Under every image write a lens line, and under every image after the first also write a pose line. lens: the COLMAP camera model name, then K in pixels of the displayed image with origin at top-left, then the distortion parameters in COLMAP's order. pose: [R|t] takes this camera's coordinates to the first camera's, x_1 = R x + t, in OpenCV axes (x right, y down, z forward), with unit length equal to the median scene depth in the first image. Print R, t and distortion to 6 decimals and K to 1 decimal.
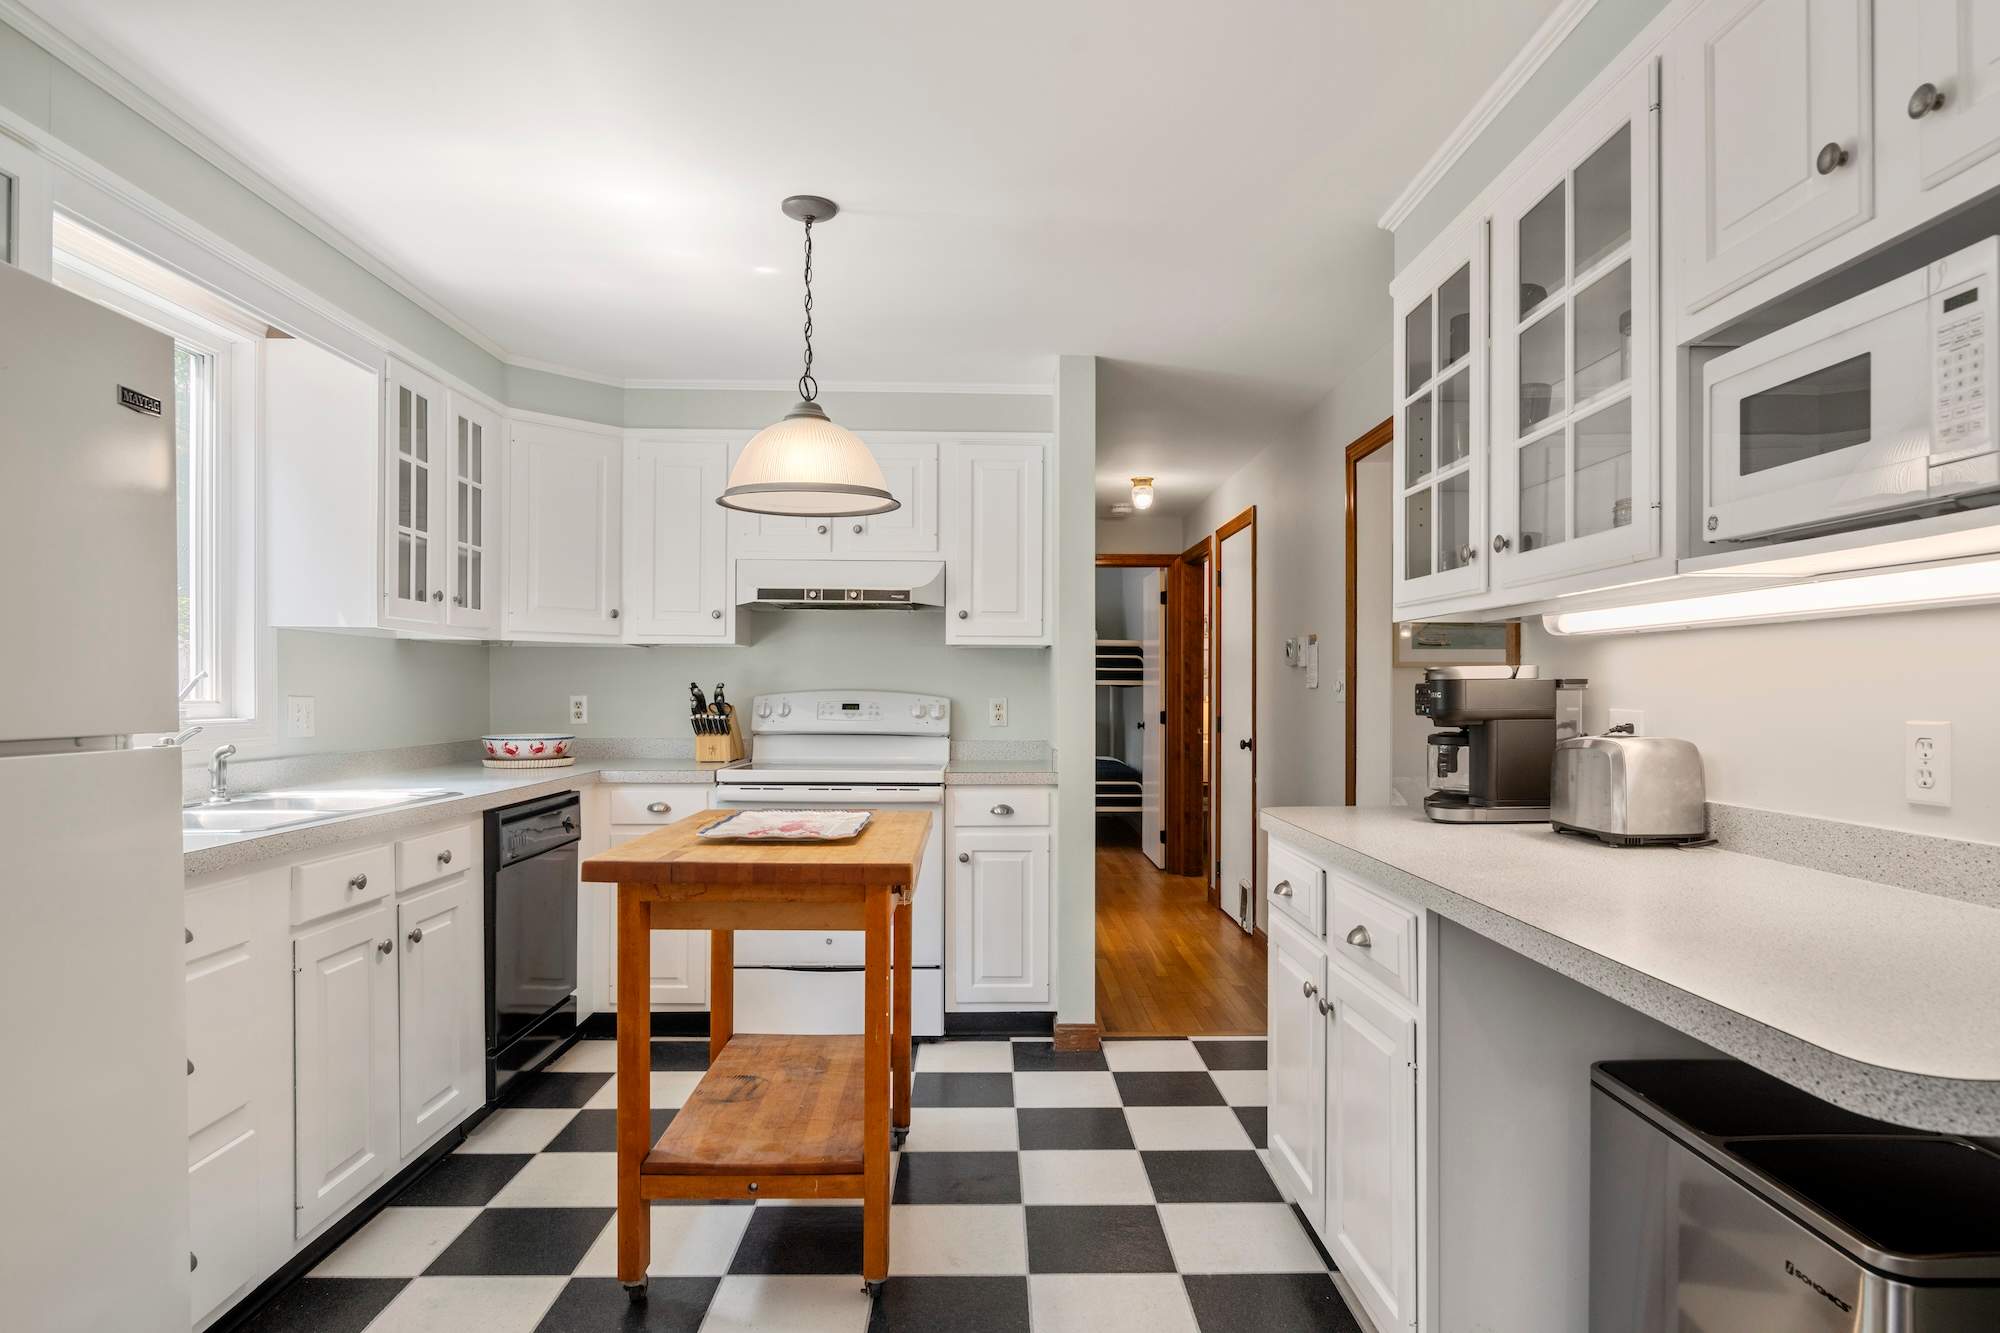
lens RADIAL K [[1137.5, 0, 1002.8], [0, 1137.5, 679.9], [0, 0, 1]] dist [0.002503, 0.002185]
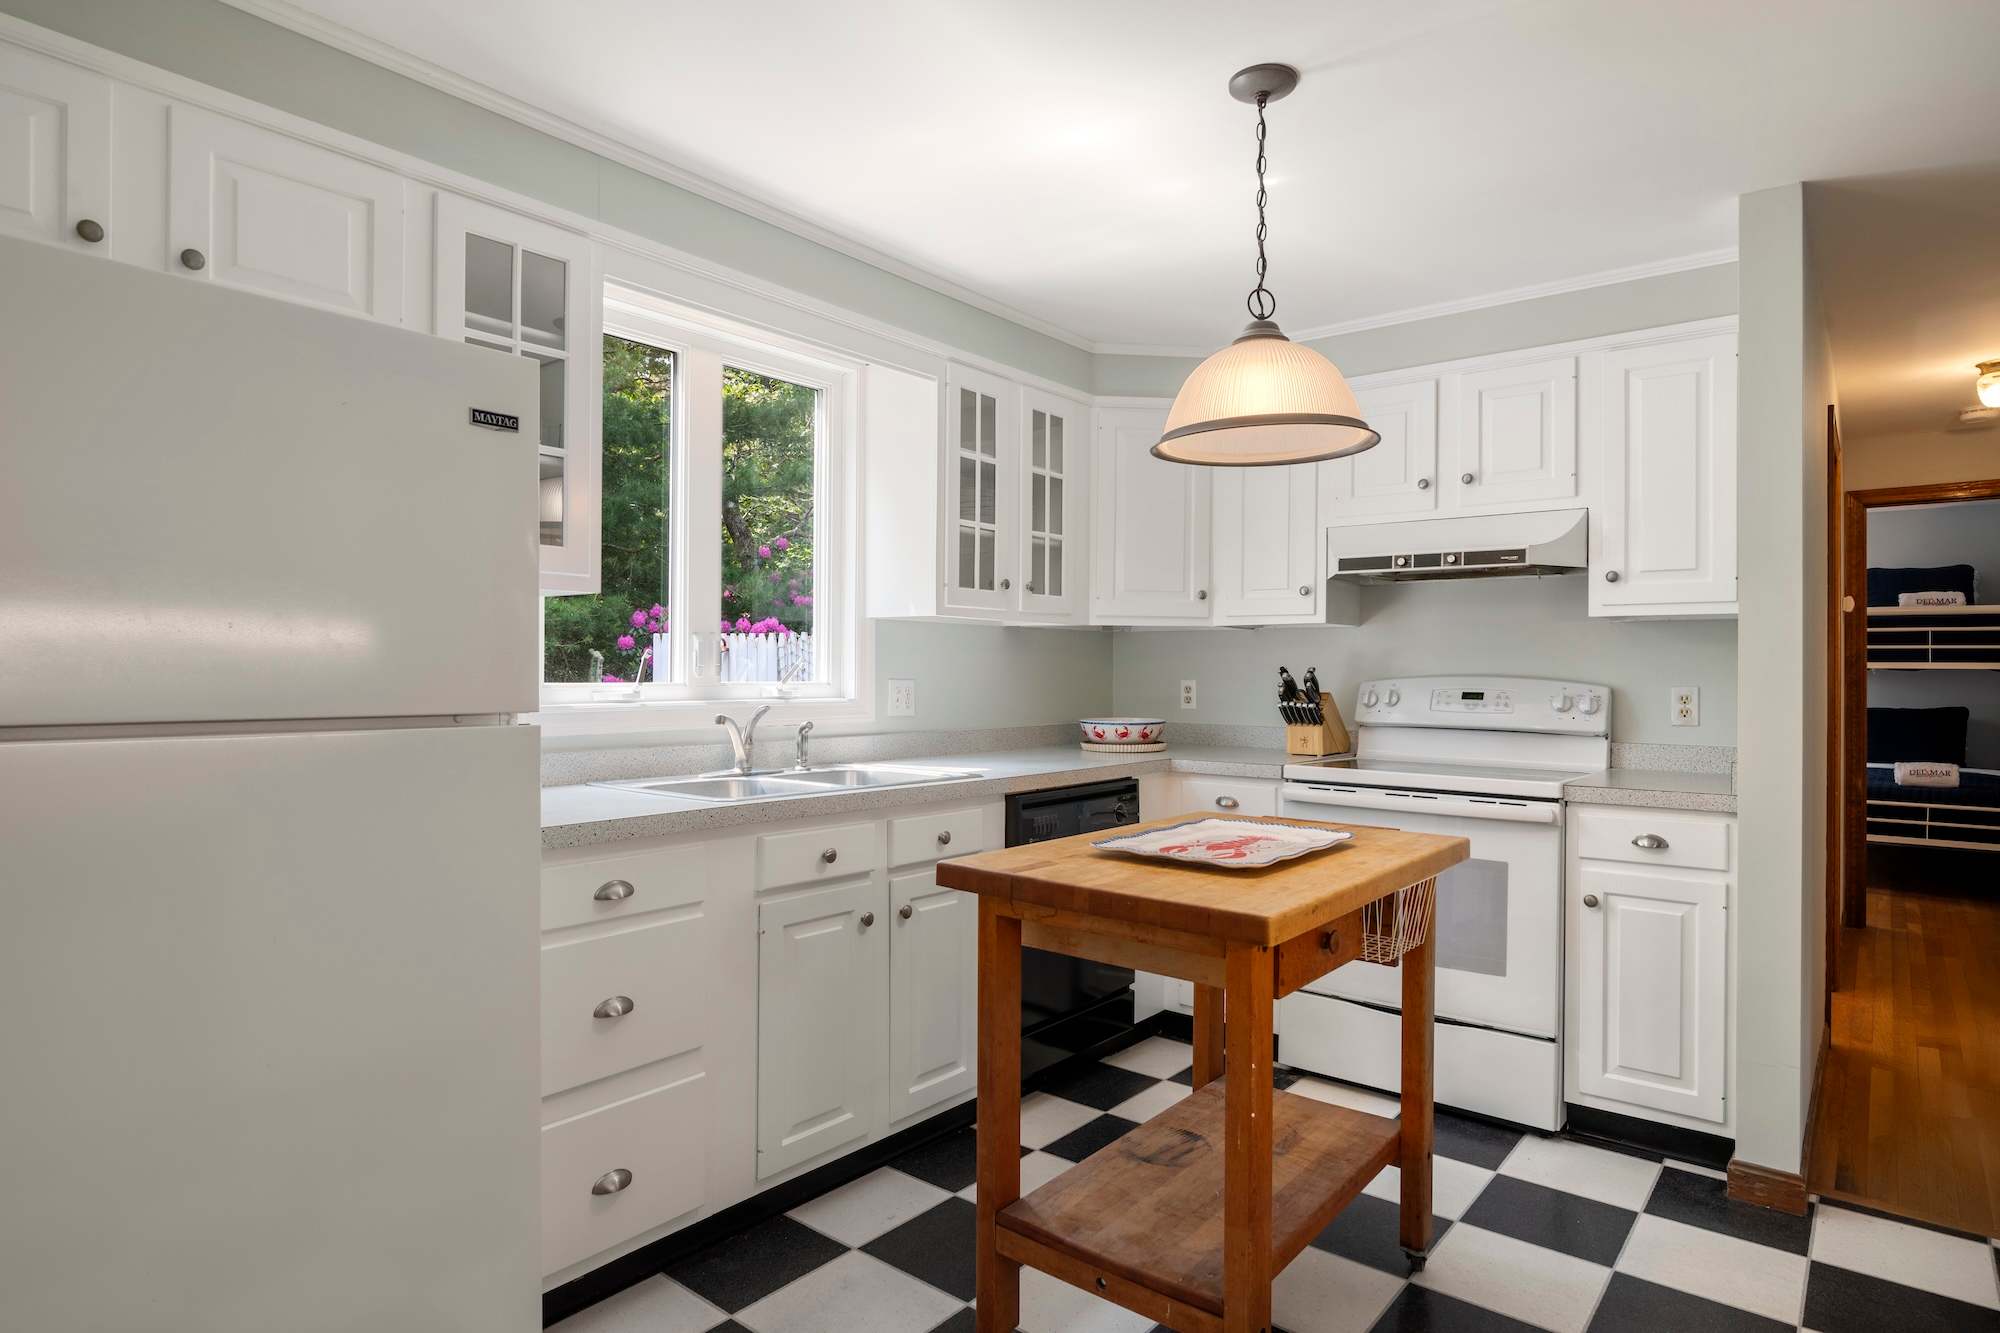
lens RADIAL K [[1104.3, 0, 1000.4], [0, 1104.3, 658.3], [0, 0, 1]] dist [-0.008692, 0.001240]
pose [[0.766695, -0.005596, -0.641987, 0.134050], [0.002455, 0.999980, -0.005785, 0.000210], [0.642007, 0.002860, 0.766693, 0.195783]]
